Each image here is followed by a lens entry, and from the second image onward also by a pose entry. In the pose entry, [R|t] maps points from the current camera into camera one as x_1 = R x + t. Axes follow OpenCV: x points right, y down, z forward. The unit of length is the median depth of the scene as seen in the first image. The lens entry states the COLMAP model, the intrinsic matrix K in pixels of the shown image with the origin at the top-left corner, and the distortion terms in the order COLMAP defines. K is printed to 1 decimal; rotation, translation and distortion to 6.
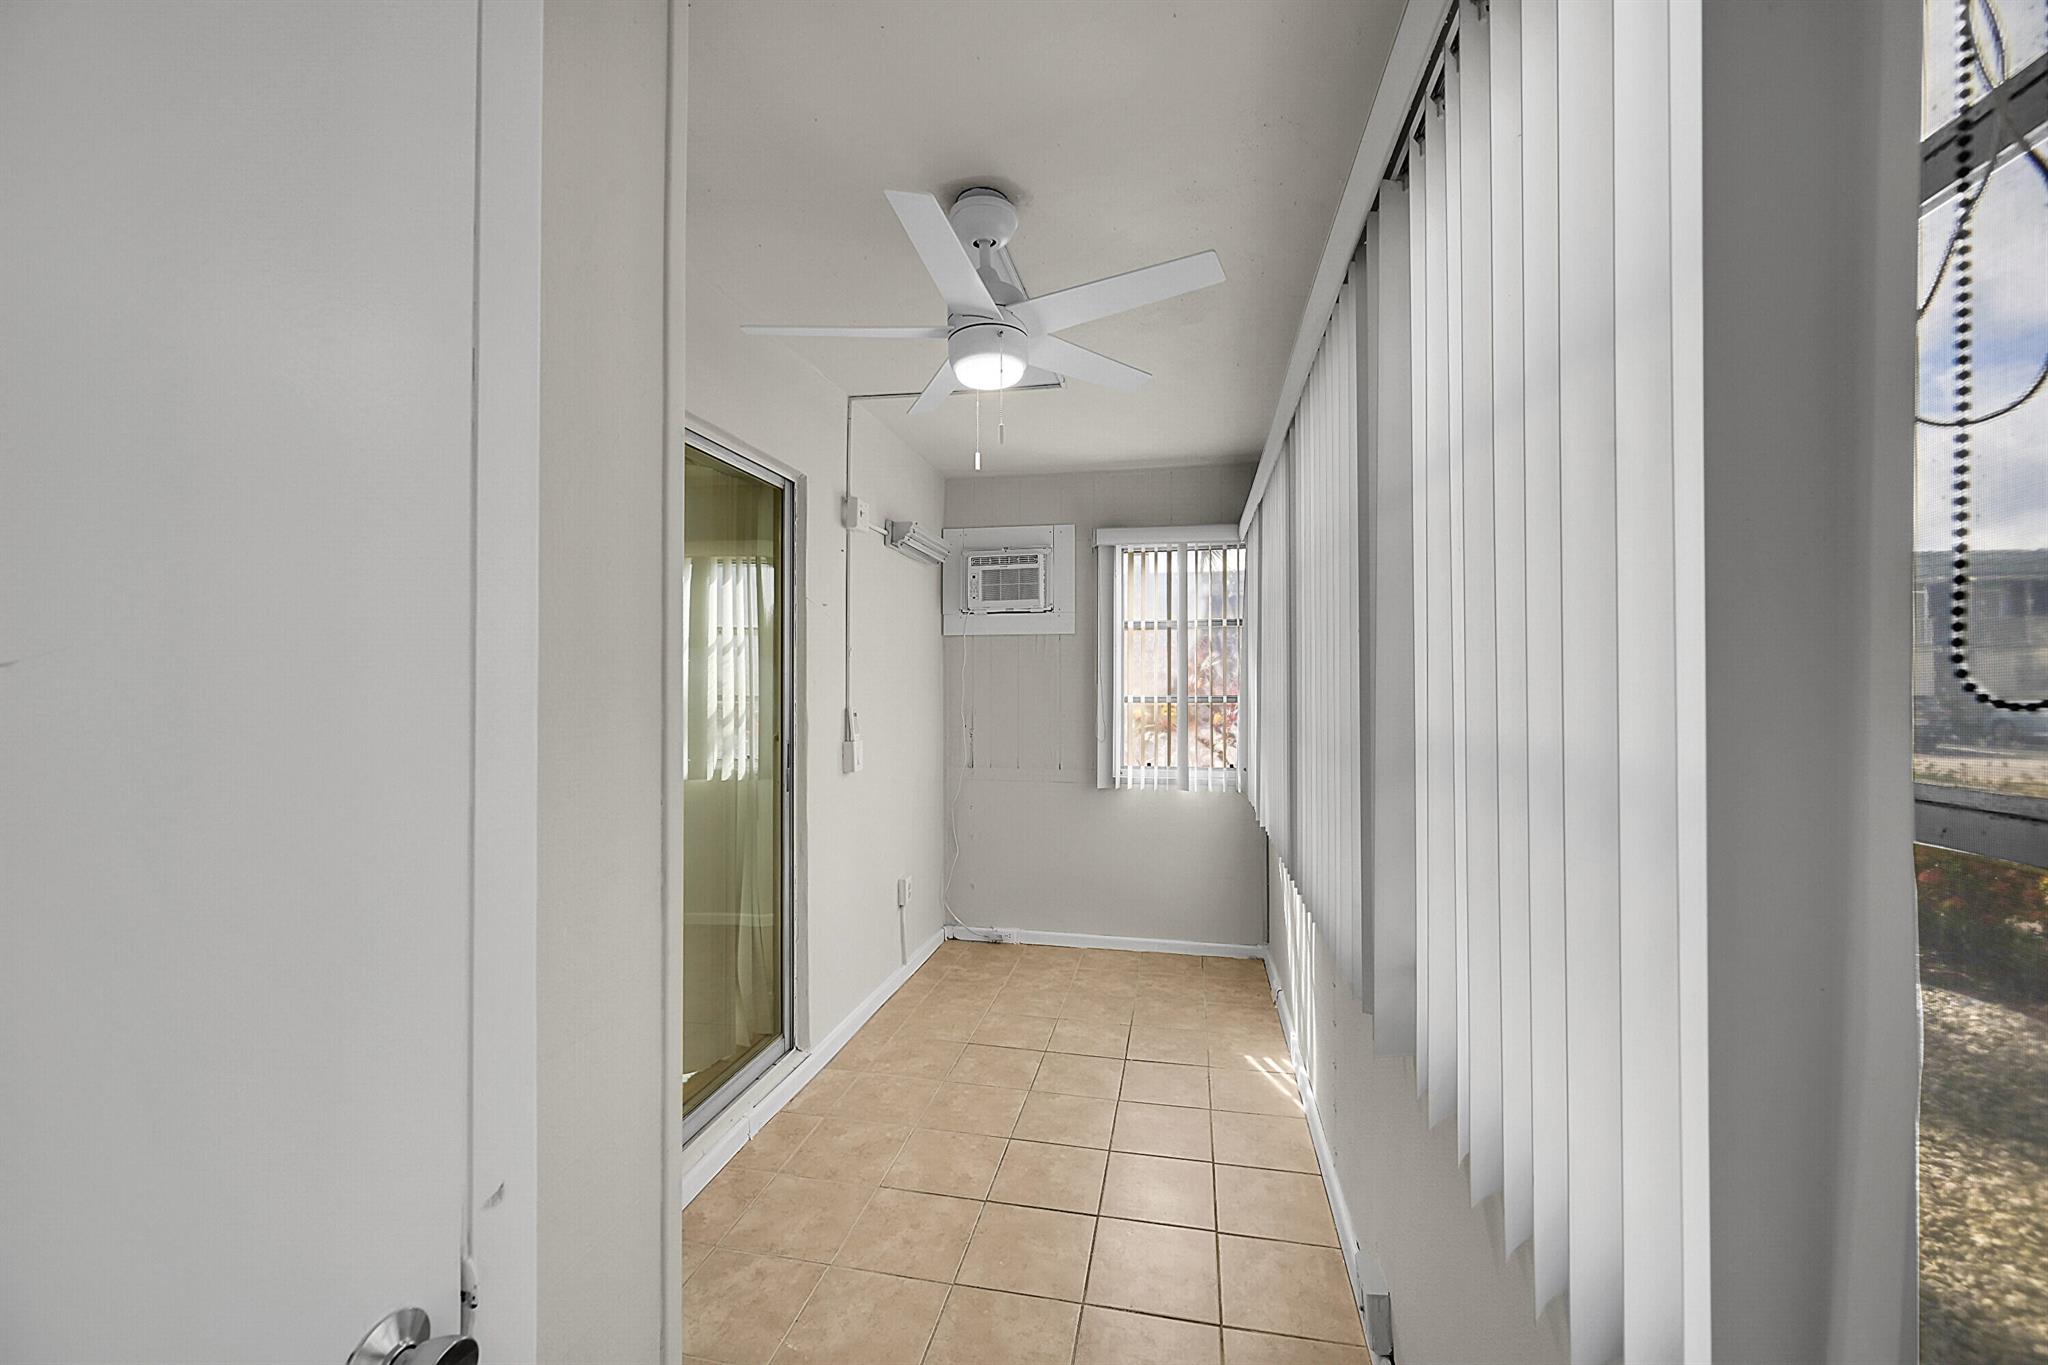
lens RADIAL K [[803.6, 0, 1028.1], [0, 803.6, 683.6], [0, 0, 1]] dist [-0.003039, 0.000376]
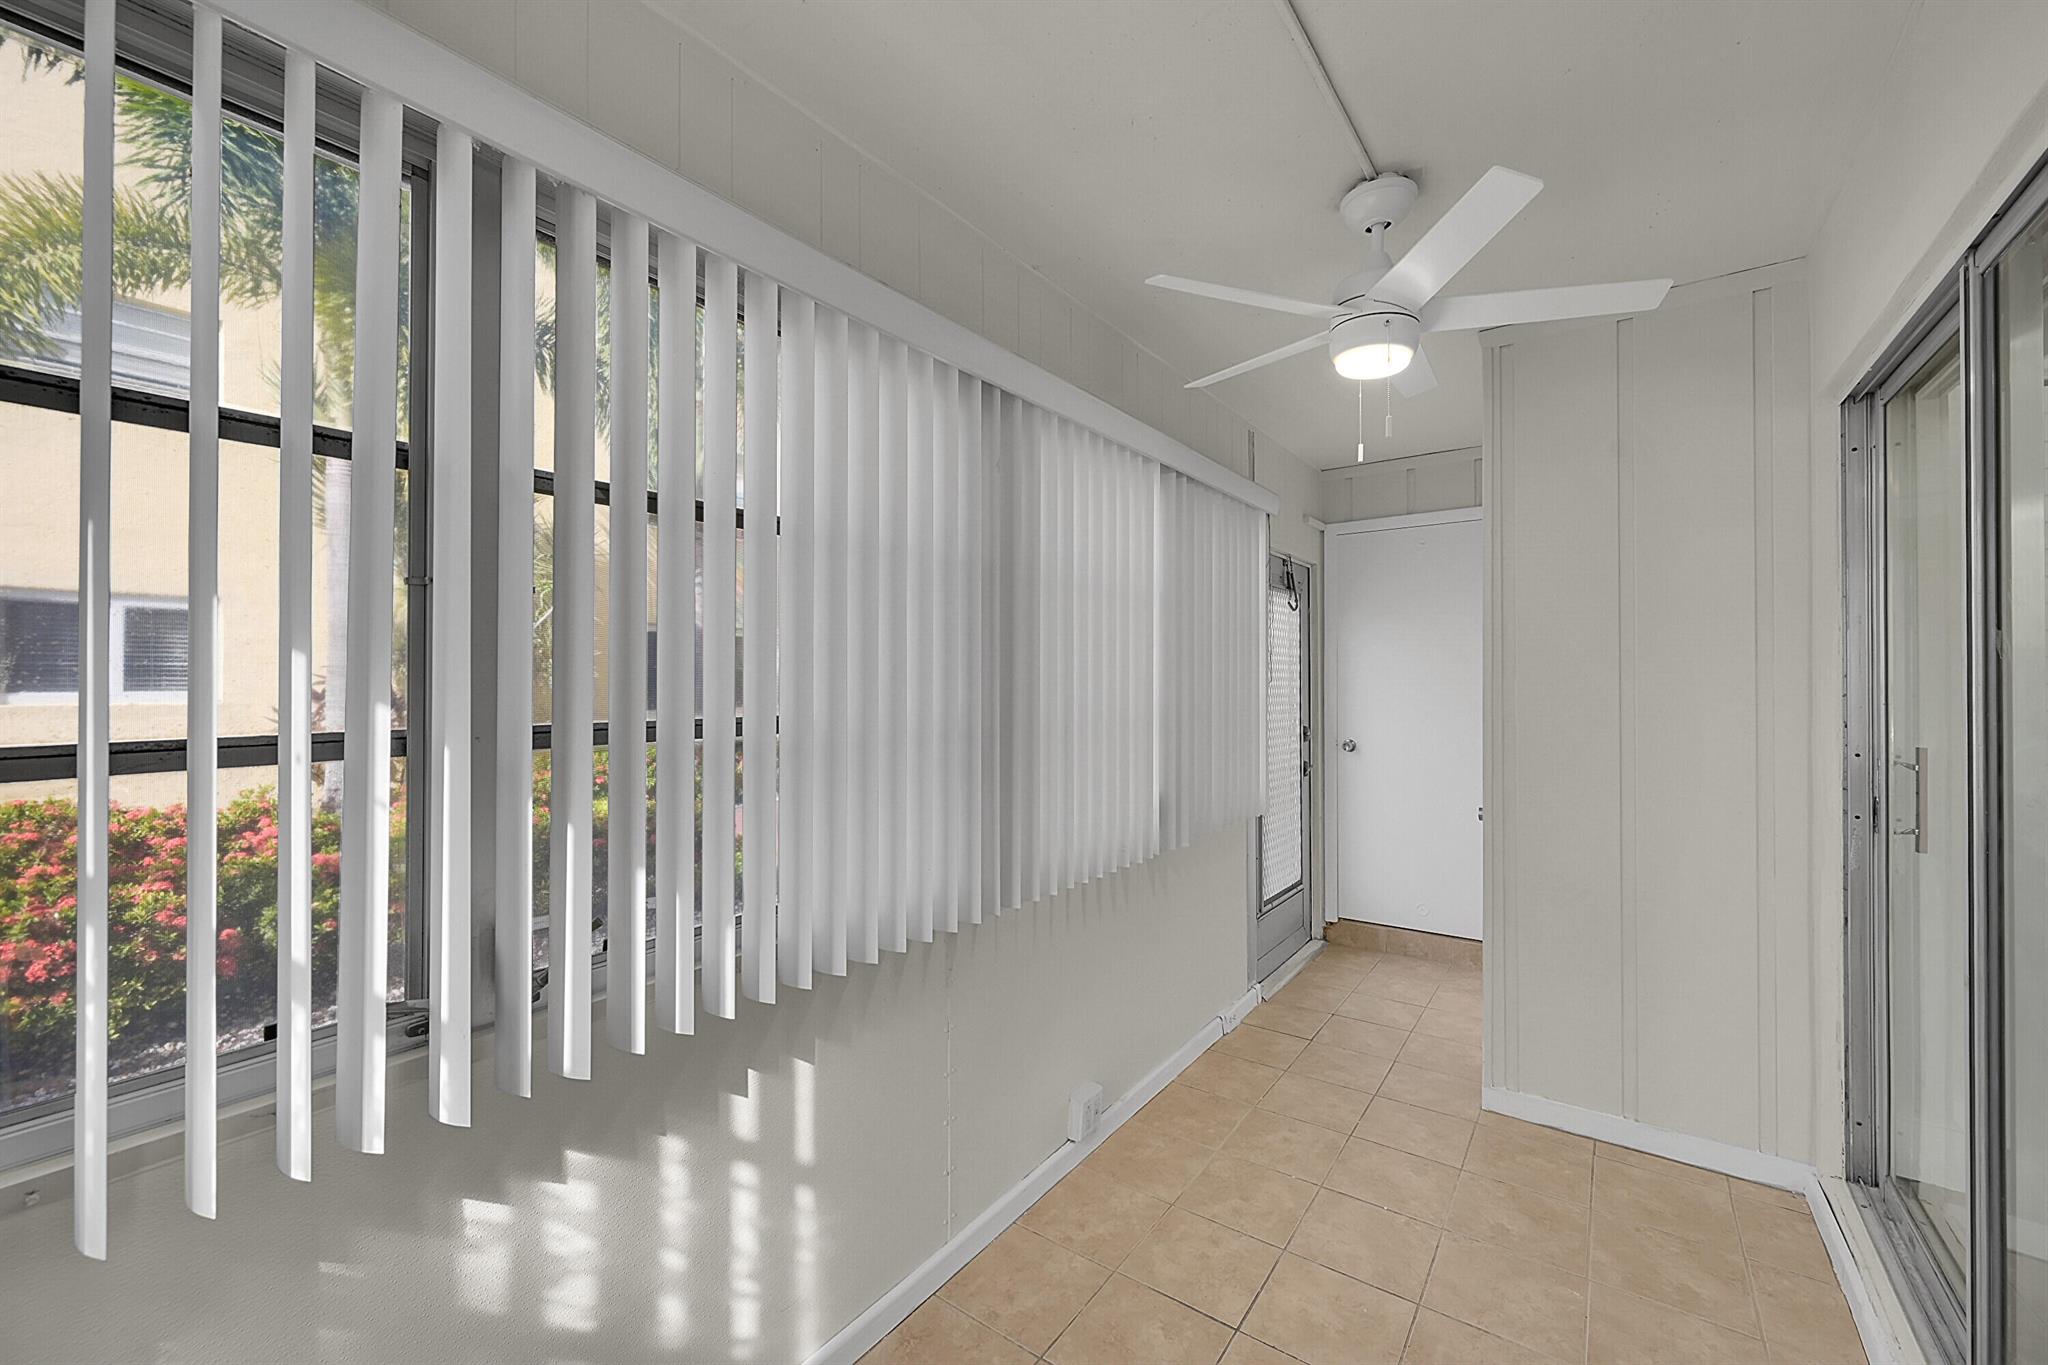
lens RADIAL K [[803.6, 0, 1030.1], [0, 803.6, 677.1], [0, 0, 1]] dist [-0.003039, 0.000376]
pose [[-0.907760, 0.001037, 0.419488, -0.066946], [-0.002614, 0.999964, -0.008128, 0.003971], [-0.419481, -0.008475, -0.907725, 1.877861]]
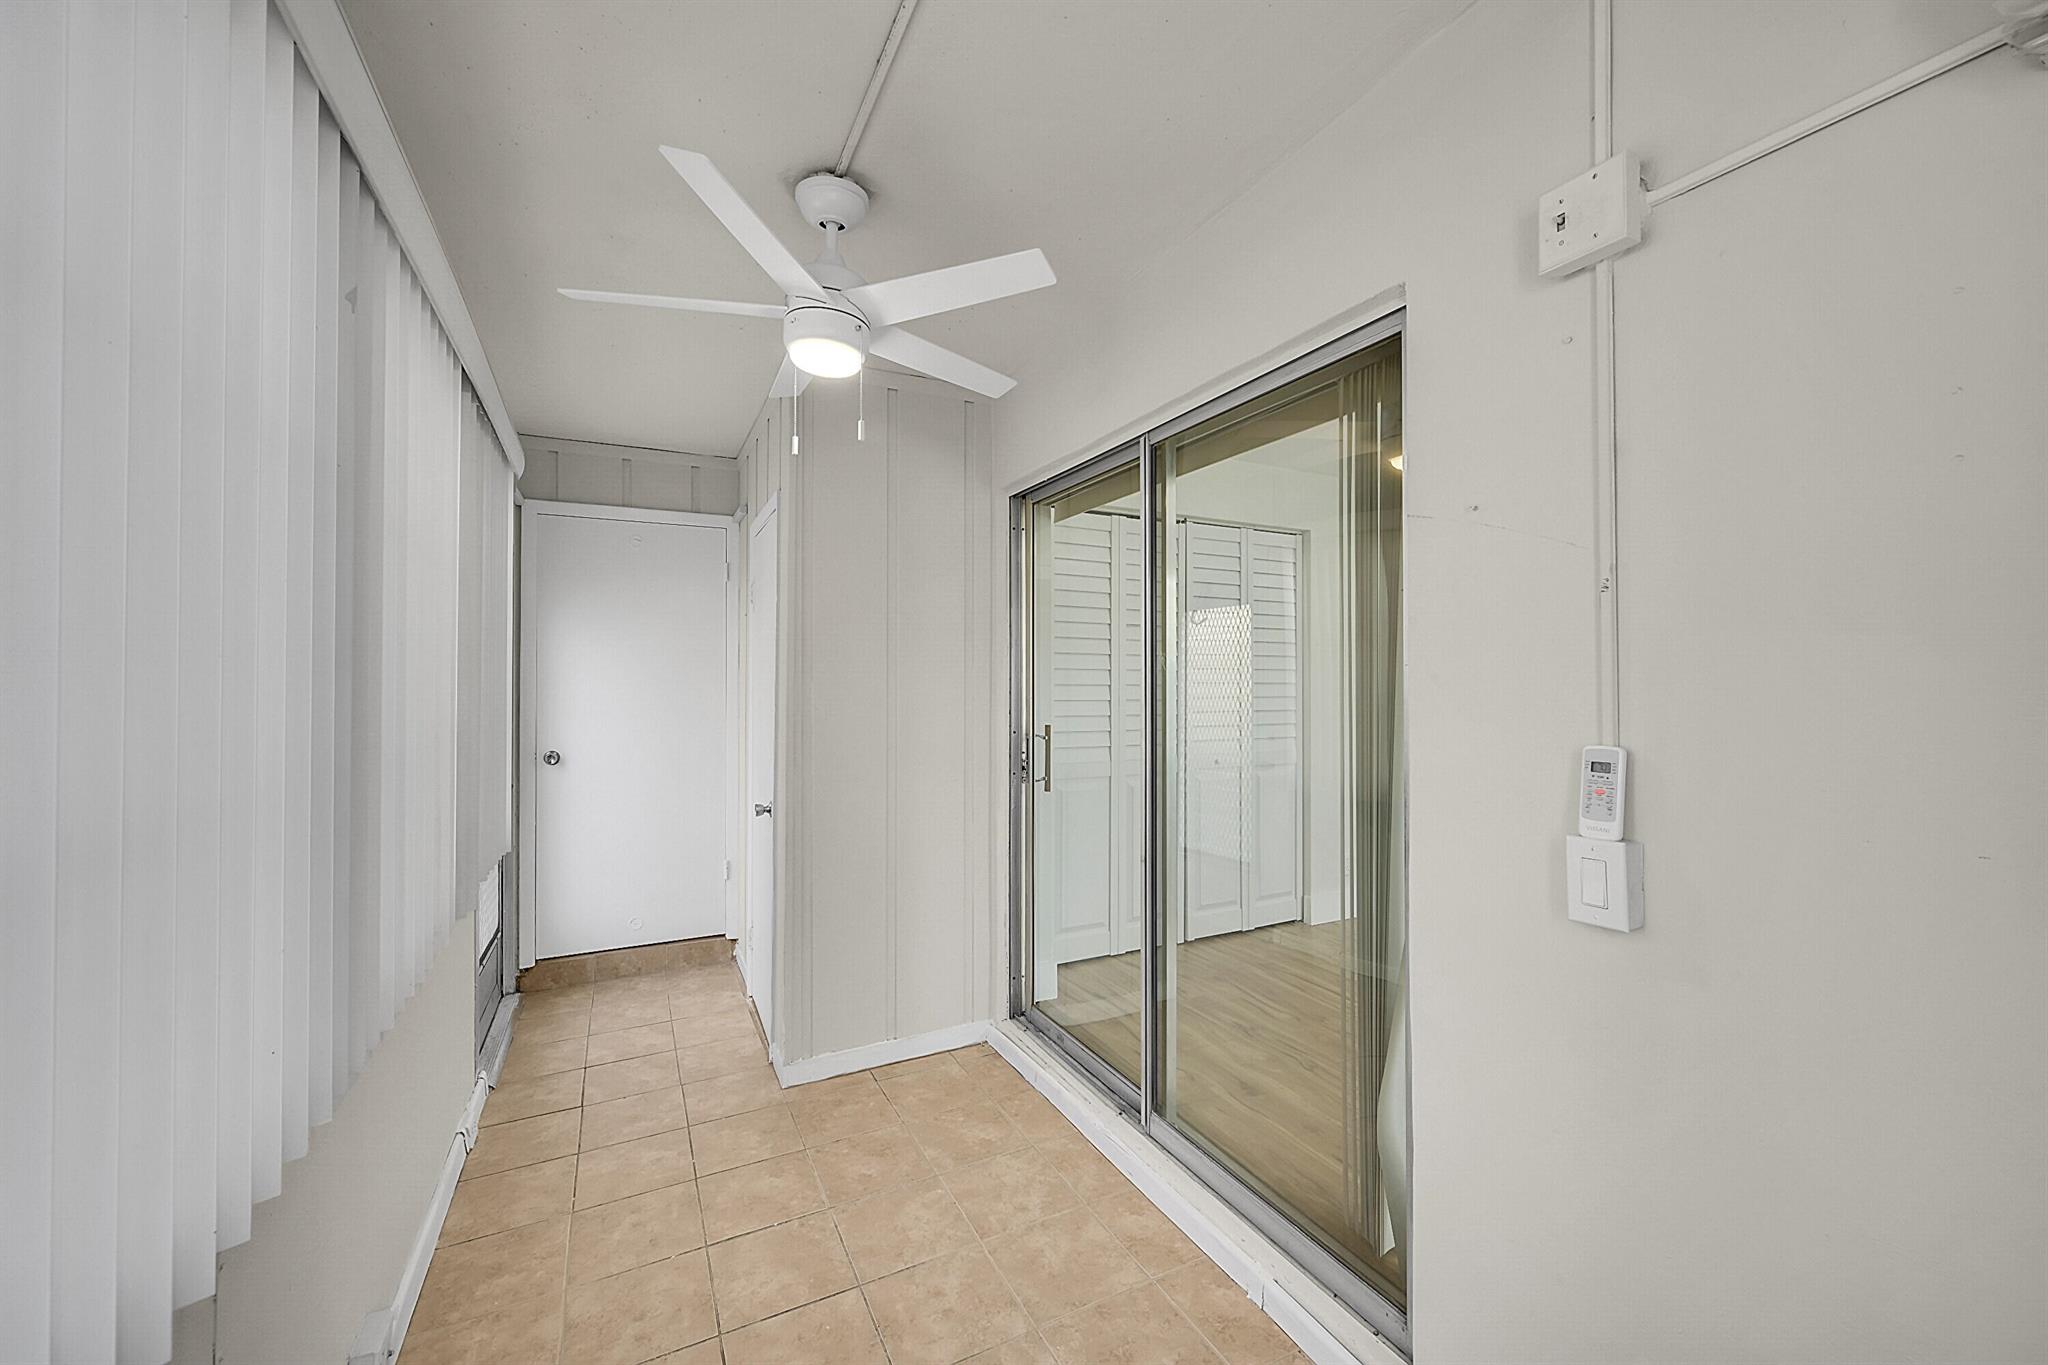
lens RADIAL K [[803.6, 0, 1036.4], [0, 803.6, 678.4], [0, 0, 1]] dist [-0.003039, 0.000376]
pose [[-0.782326, -0.007147, -0.622829, 0.325948], [0.001101, 0.999917, -0.012857, 0.007313], [0.622869, -0.010744, -0.782253, 1.740537]]
